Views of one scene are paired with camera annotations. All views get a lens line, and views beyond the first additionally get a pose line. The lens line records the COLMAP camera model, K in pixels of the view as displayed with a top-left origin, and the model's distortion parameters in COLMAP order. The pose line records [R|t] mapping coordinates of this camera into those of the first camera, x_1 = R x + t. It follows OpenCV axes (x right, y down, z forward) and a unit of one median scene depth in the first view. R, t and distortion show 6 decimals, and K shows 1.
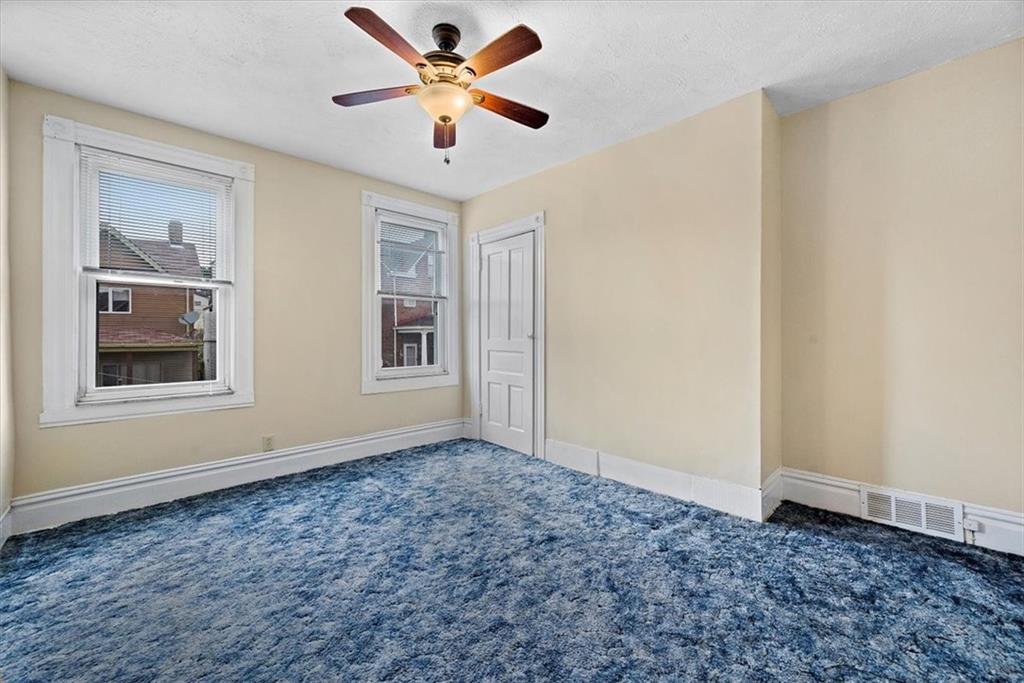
lens RADIAL K [[409.3, 0, 512.0], [0, 409.3, 341.5], [0, 0, 1]] dist [0.000588, 0.000185]
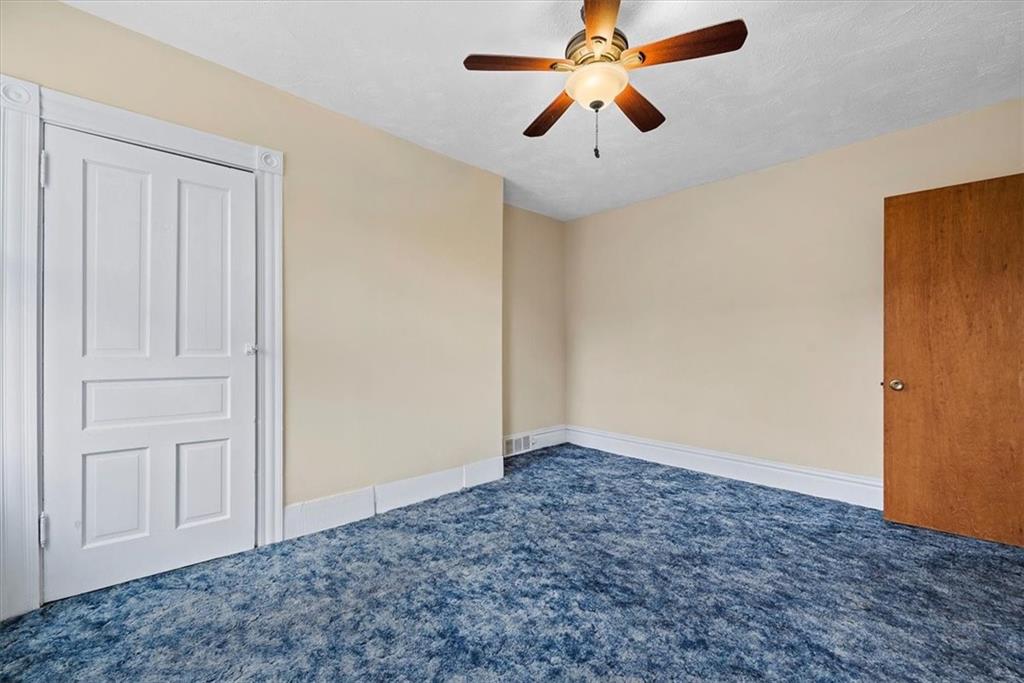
lens RADIAL K [[434.5, 0, 511.9], [0, 434.5, 350.9], [0, 0, 1]] dist [-0.001567, -0.000110]
pose [[-0.010163, -0.002531, 0.999945, -0.891997], [0.013430, 0.999906, 0.002668, -0.007969], [-0.999858, 0.013457, -0.010128, 0.949725]]
